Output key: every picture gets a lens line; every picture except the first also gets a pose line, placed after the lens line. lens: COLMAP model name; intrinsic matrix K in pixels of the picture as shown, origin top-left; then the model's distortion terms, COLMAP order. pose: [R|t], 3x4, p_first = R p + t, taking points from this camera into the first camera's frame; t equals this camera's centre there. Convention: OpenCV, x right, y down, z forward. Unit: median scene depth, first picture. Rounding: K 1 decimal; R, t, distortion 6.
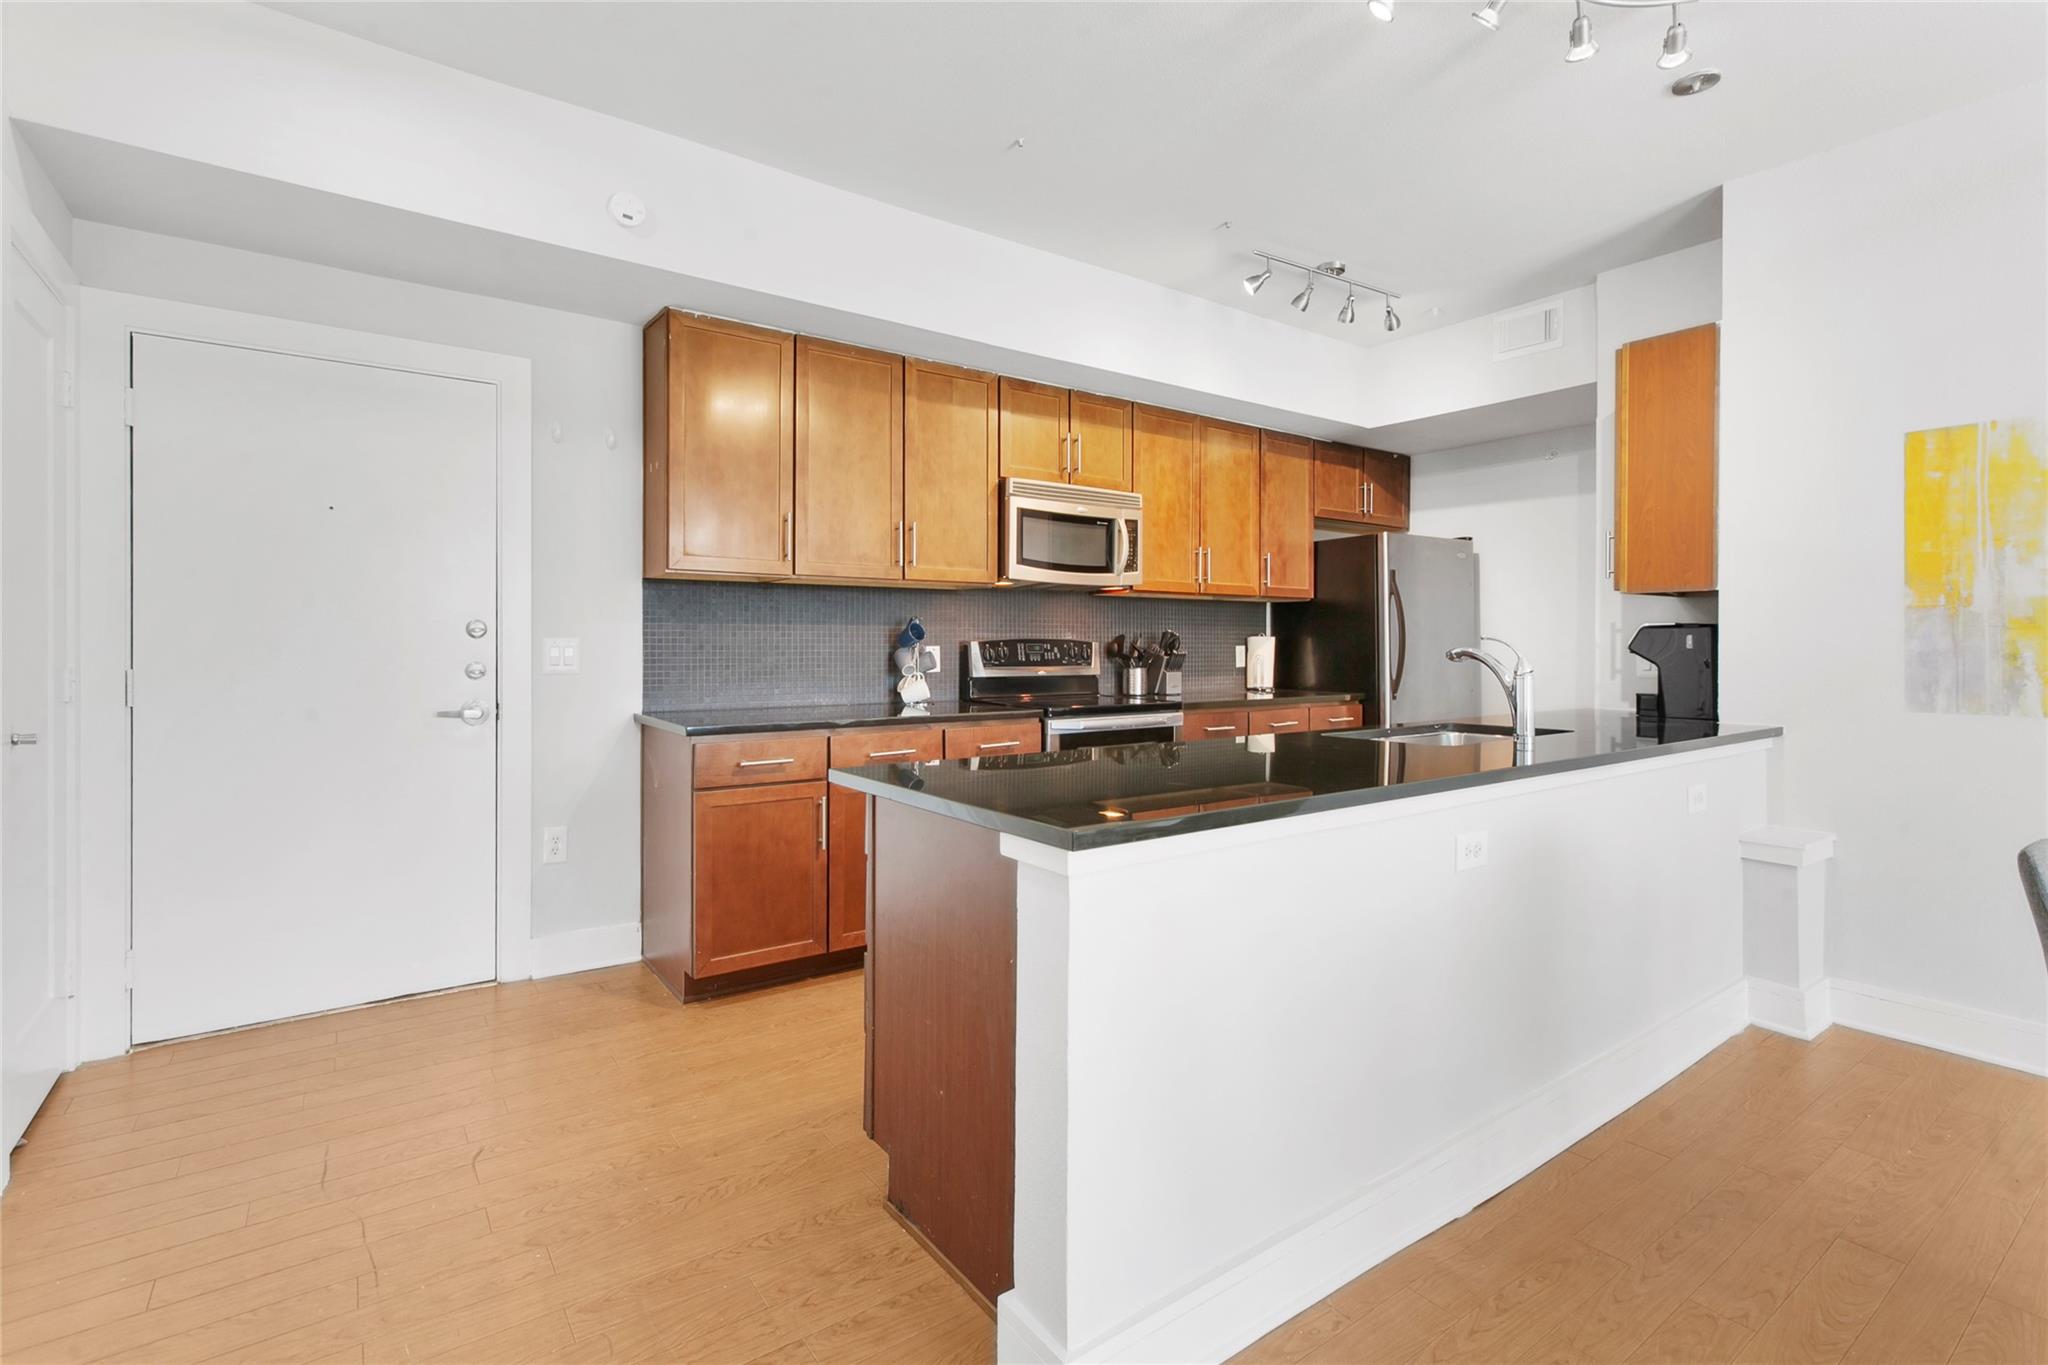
lens RADIAL K [[941.0, 0, 1002.7], [0, 941.0, 644.3], [0, 0, 1]] dist [-0.001589, 0.000252]
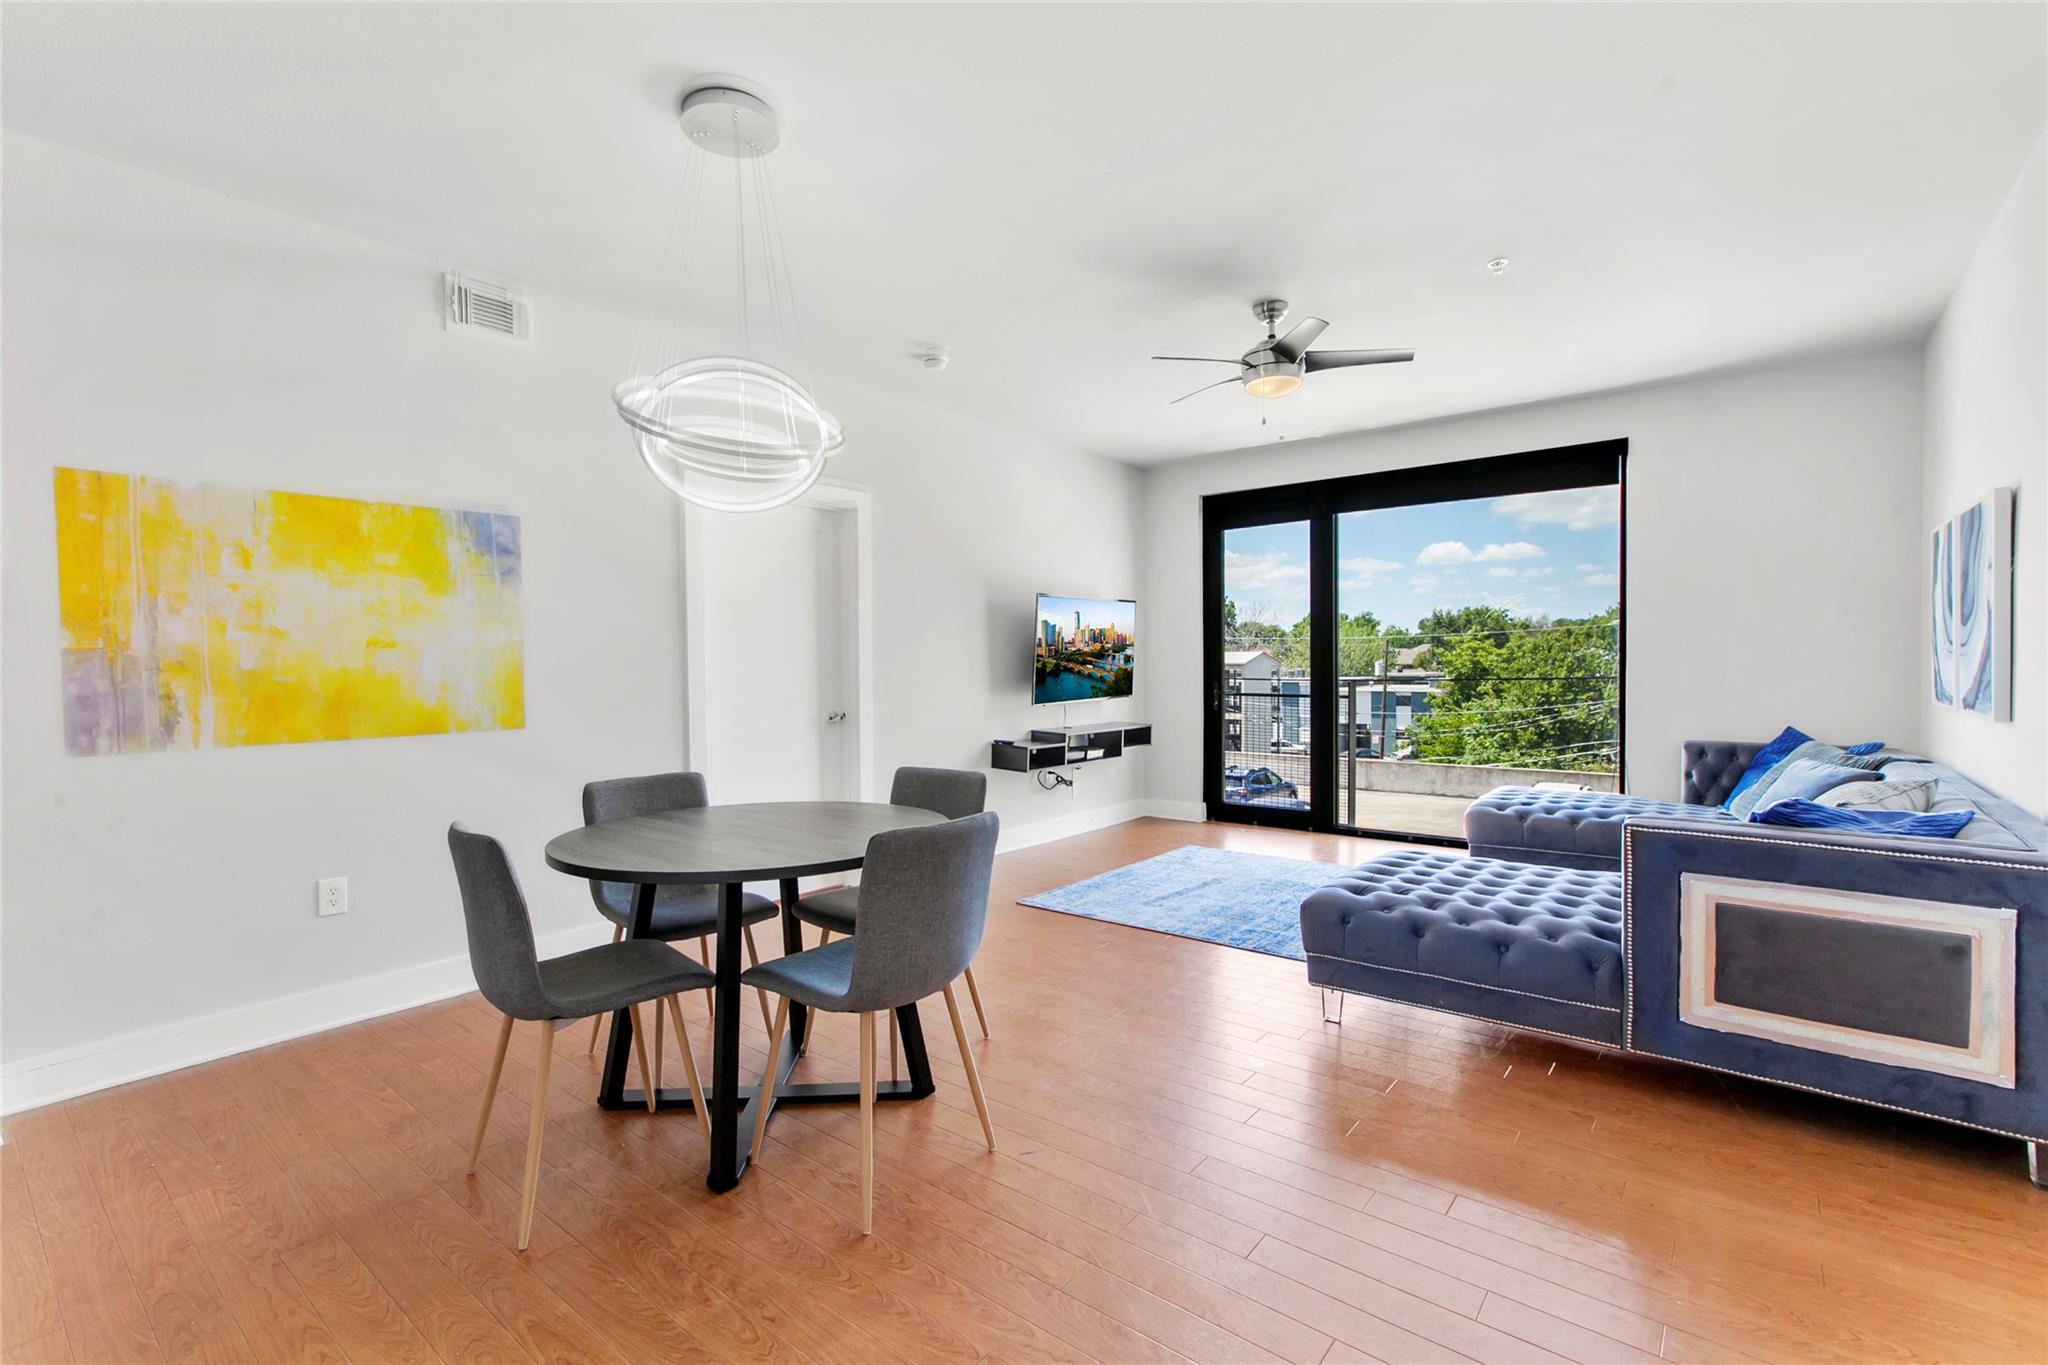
lens RADIAL K [[915.0, 0, 1024.0], [0, 915.0, 682.5], [0, 0, 1]] dist [0.002015, 0.000203]
pose [[-0.283176, -0.022623, 0.958801, -0.155712], [0.008524, 0.999623, 0.026104, -0.015683], [-0.959030, 0.015564, -0.282876, 0.232556]]
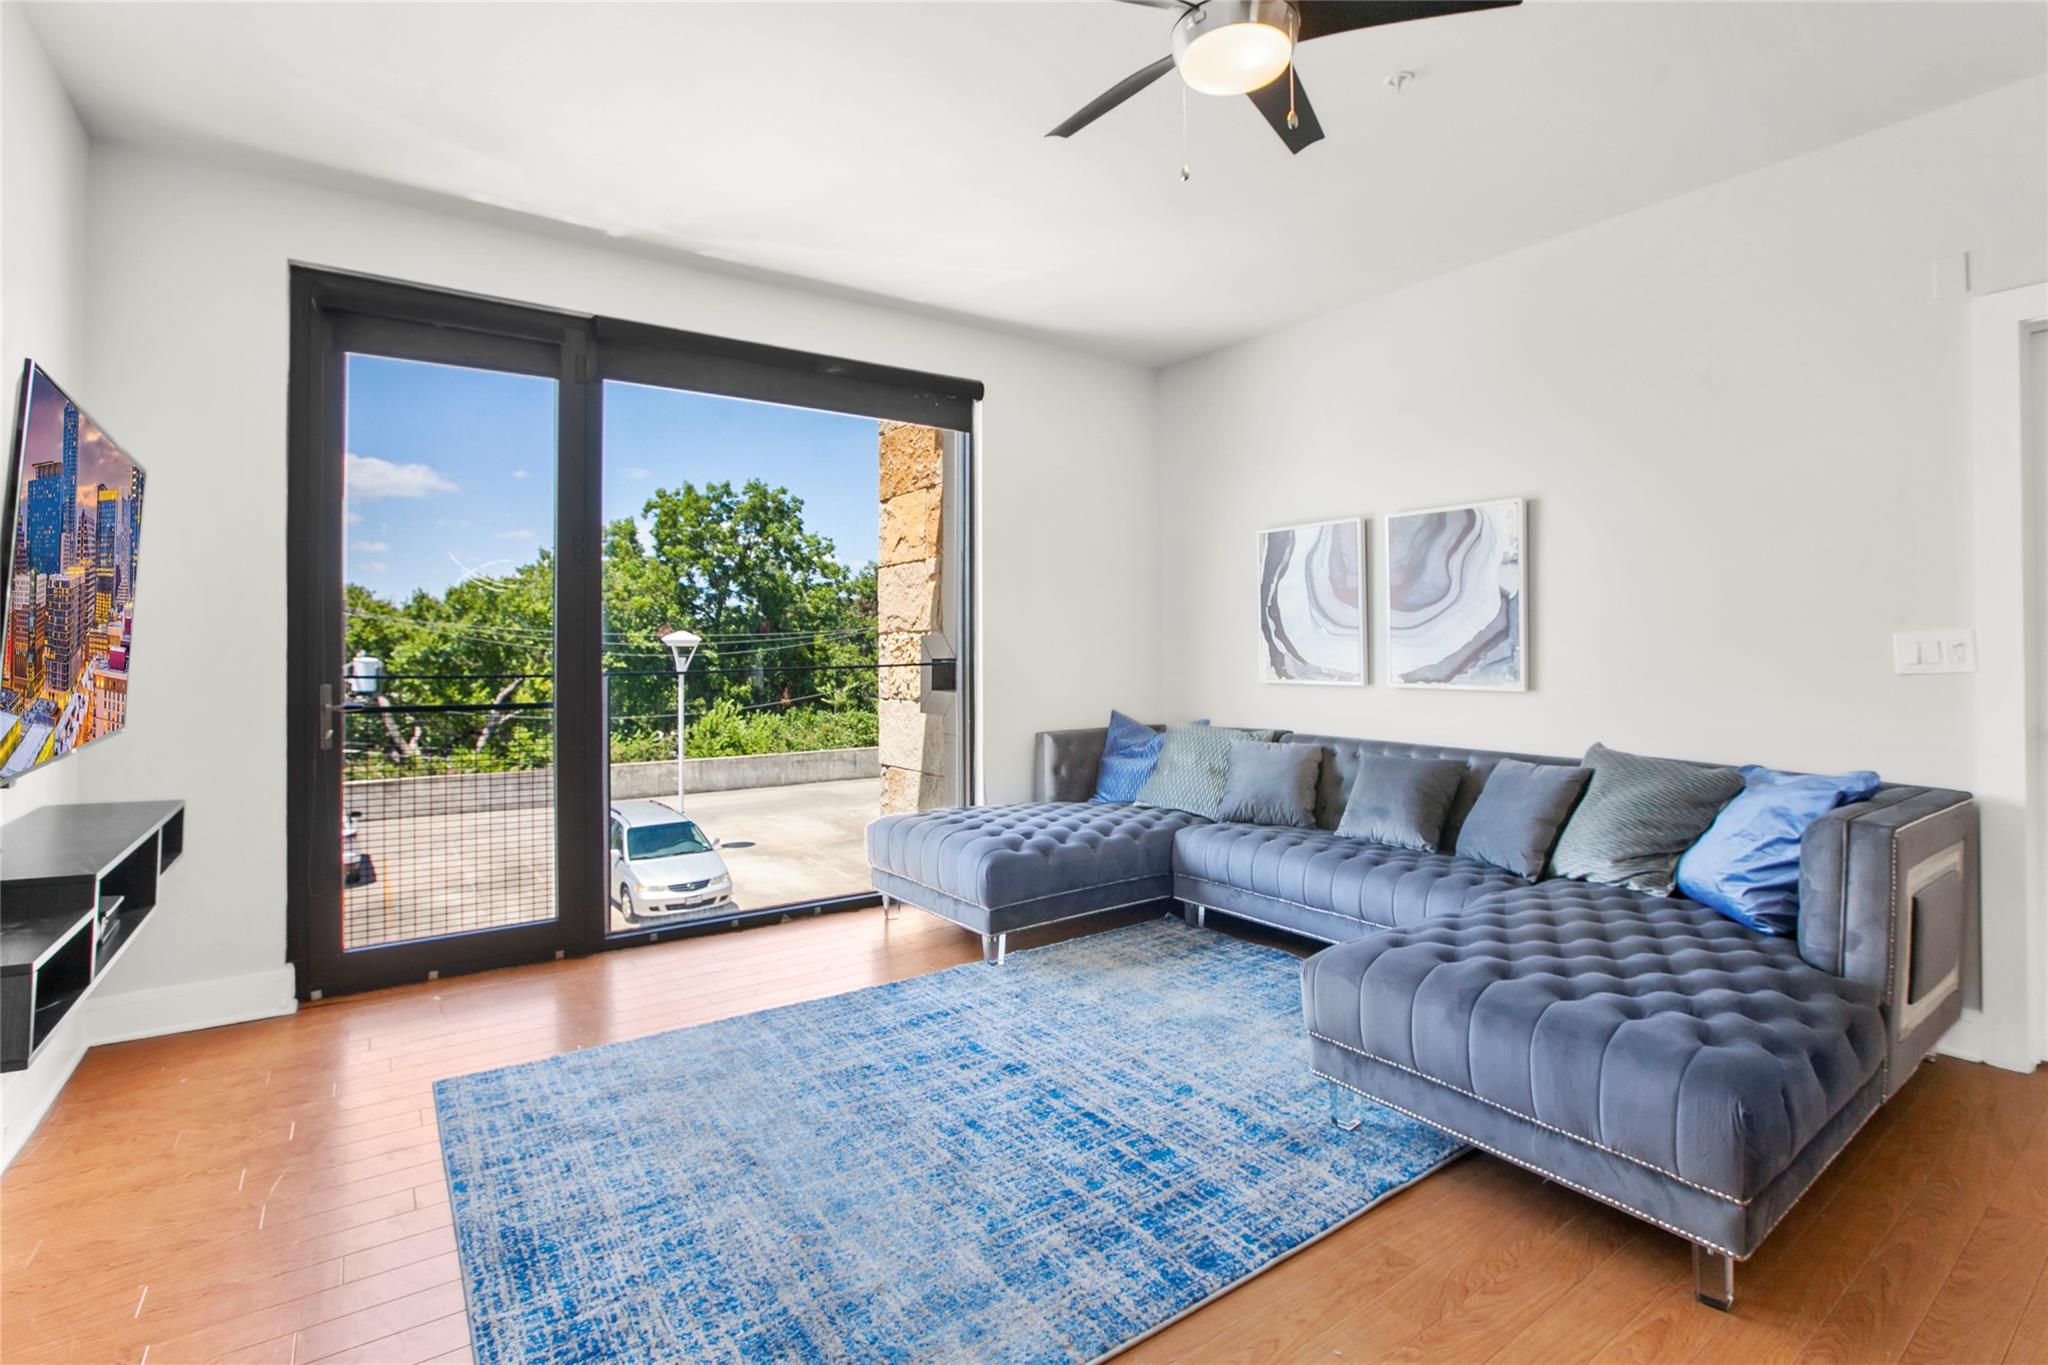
lens RADIAL K [[944.2, 0, 1013.3], [0, 944.2, 651.9], [0, 0, 1]] dist [-0.053272, 0.016333]
pose [[-0.999993, 0.001459, -0.003461, 0.846834], [0.001448, 0.999995, 0.002924, 0.002270], [0.003465, 0.002919, -0.999990, 0.170787]]
